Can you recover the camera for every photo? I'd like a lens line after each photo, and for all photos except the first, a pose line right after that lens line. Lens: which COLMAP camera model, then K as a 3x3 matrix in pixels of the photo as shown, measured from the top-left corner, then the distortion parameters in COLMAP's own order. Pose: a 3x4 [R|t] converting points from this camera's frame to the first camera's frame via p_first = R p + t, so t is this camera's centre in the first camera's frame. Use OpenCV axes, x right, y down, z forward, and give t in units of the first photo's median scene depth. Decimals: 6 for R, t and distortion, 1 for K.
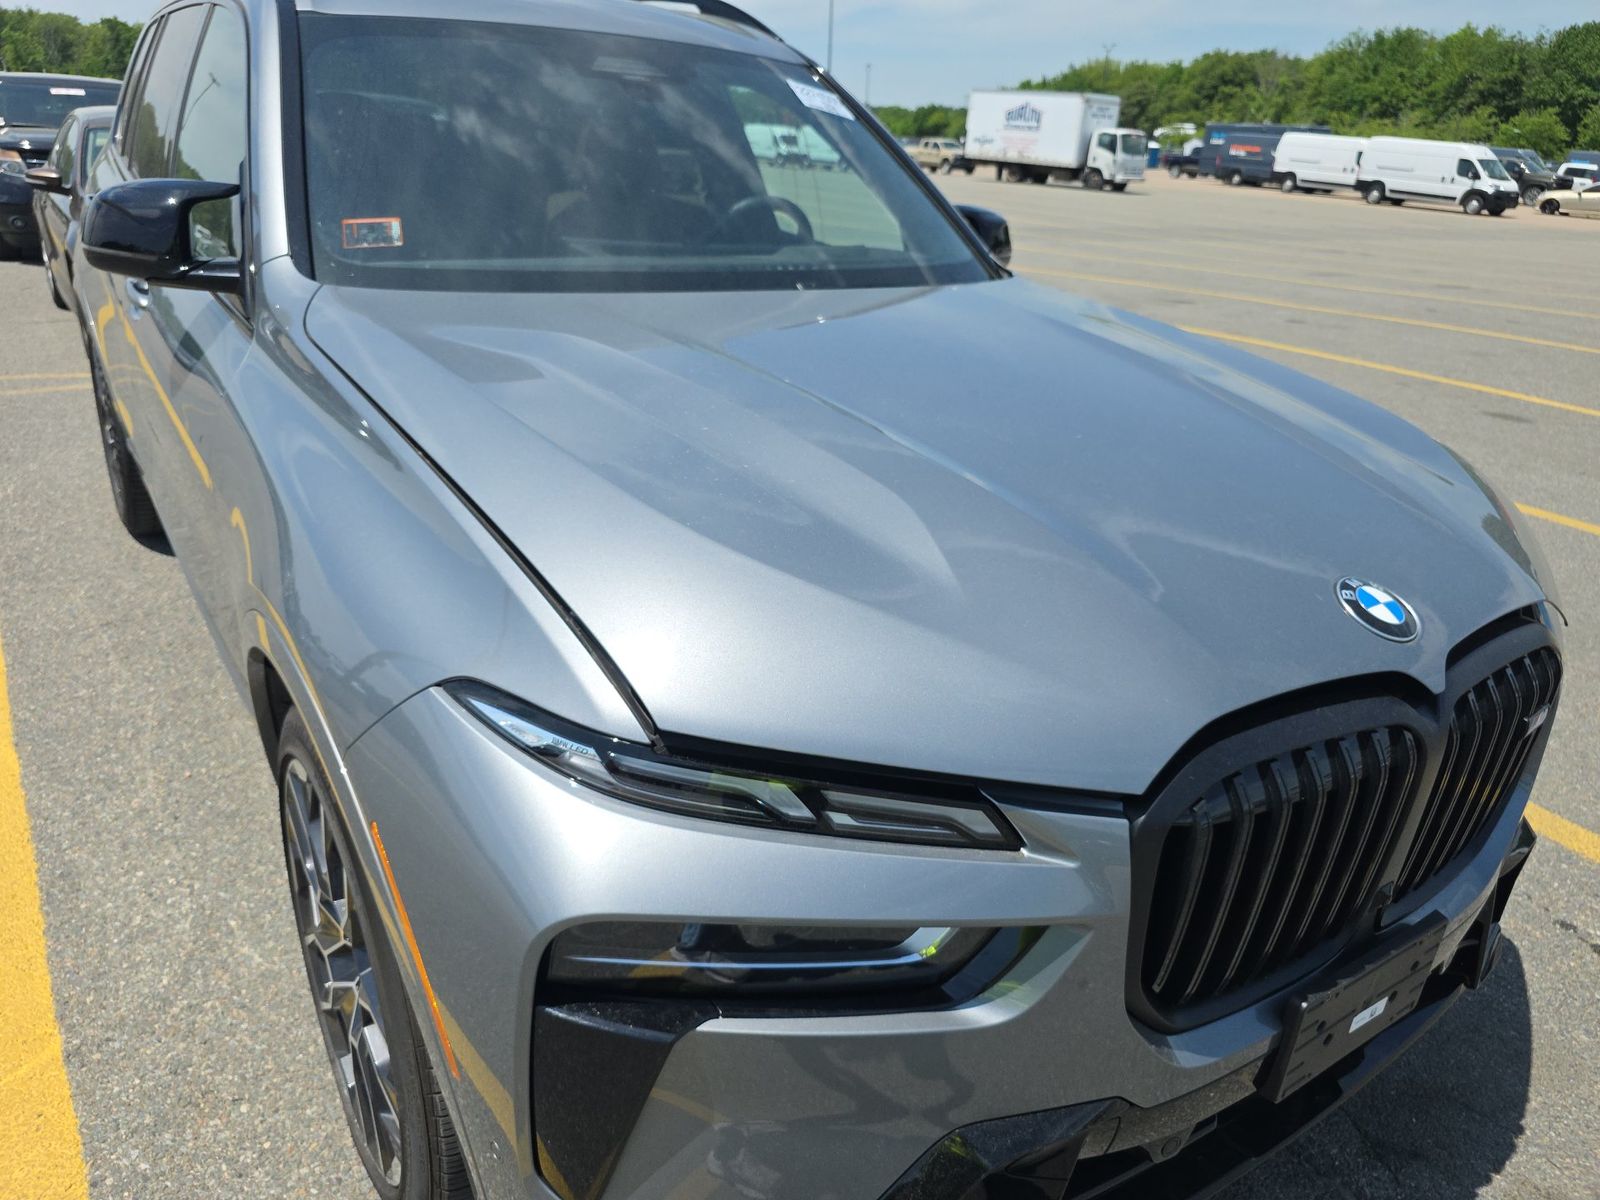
lens RADIAL K [[1108.1, 0, 800.0], [0, 1108.1, 600.0], [0, 0, 1]] dist [0.015554, -0.023653]
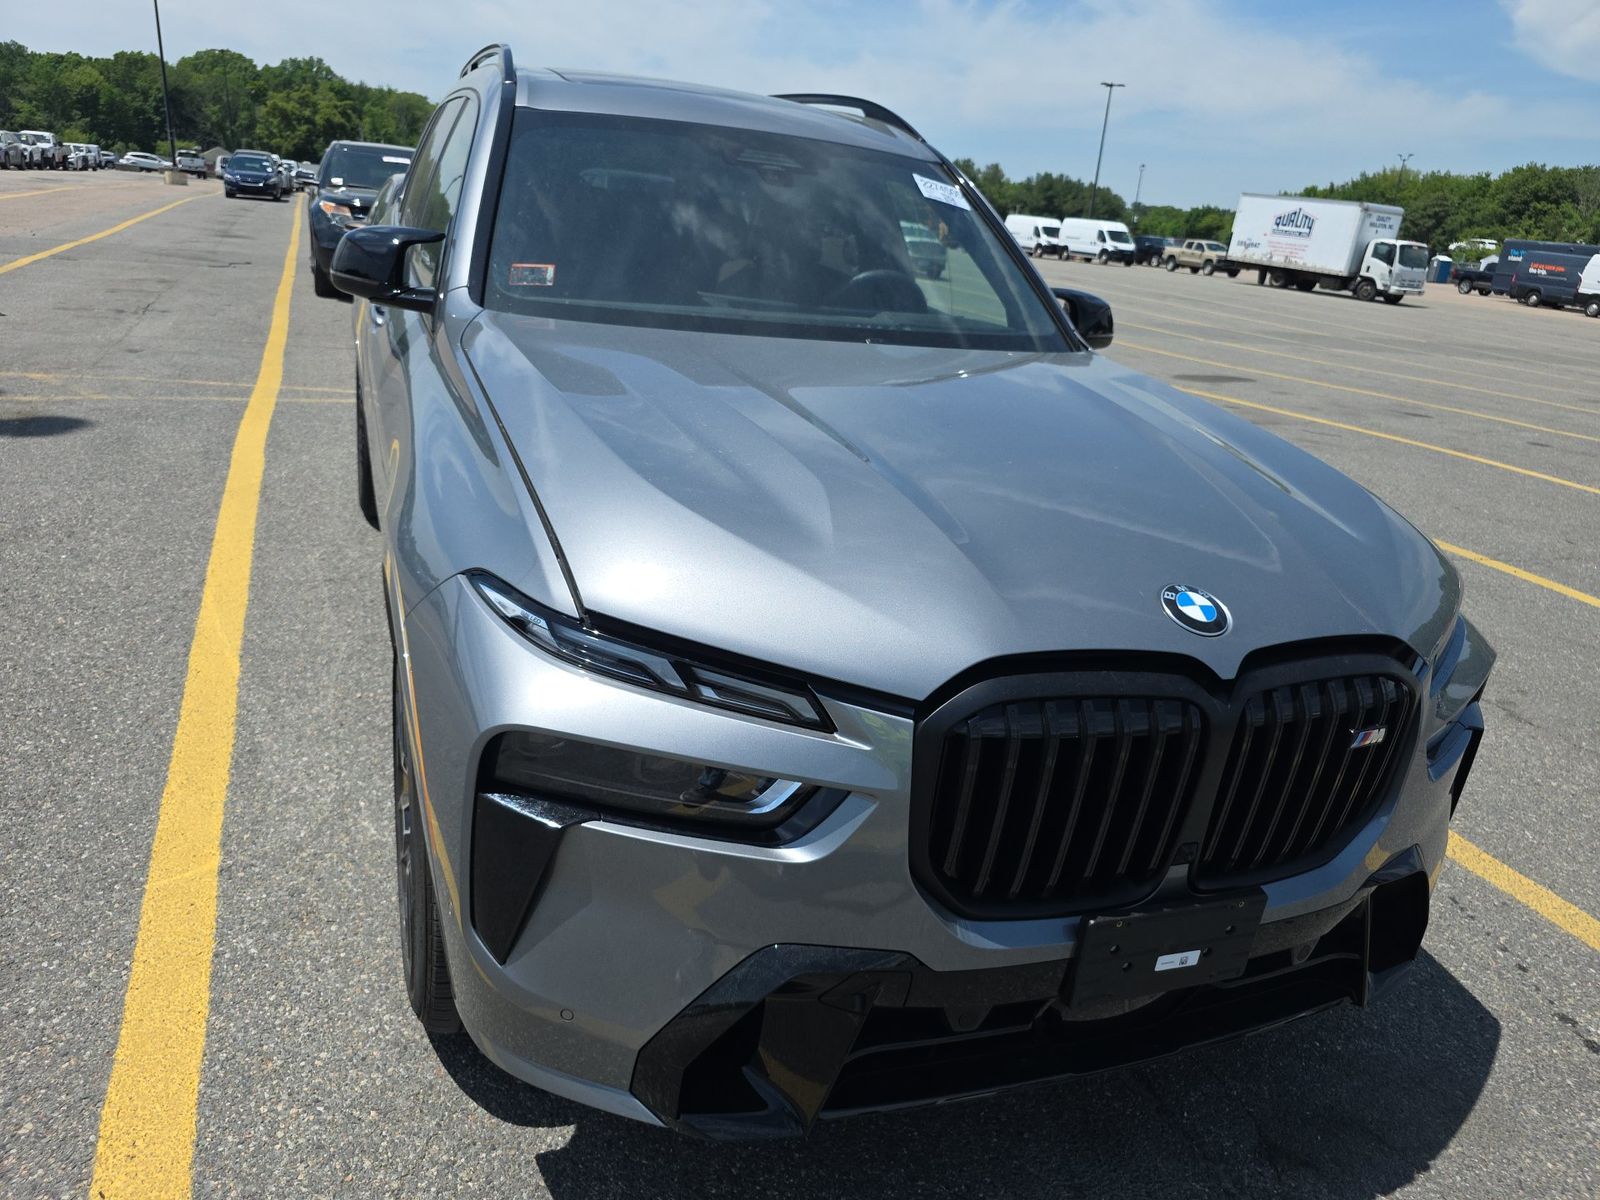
lens RADIAL K [[1093.9, 0, 802.8], [0, 1093.9, 593.3], [0, 0, 1]] dist [0.034683, -0.048359]
pose [[0.975348, 0.112116, -0.190070, 0.198107], [-0.125527, 0.990273, -0.060013, 0.070952], [0.181492, 0.082393, 0.979935, -0.158812]]
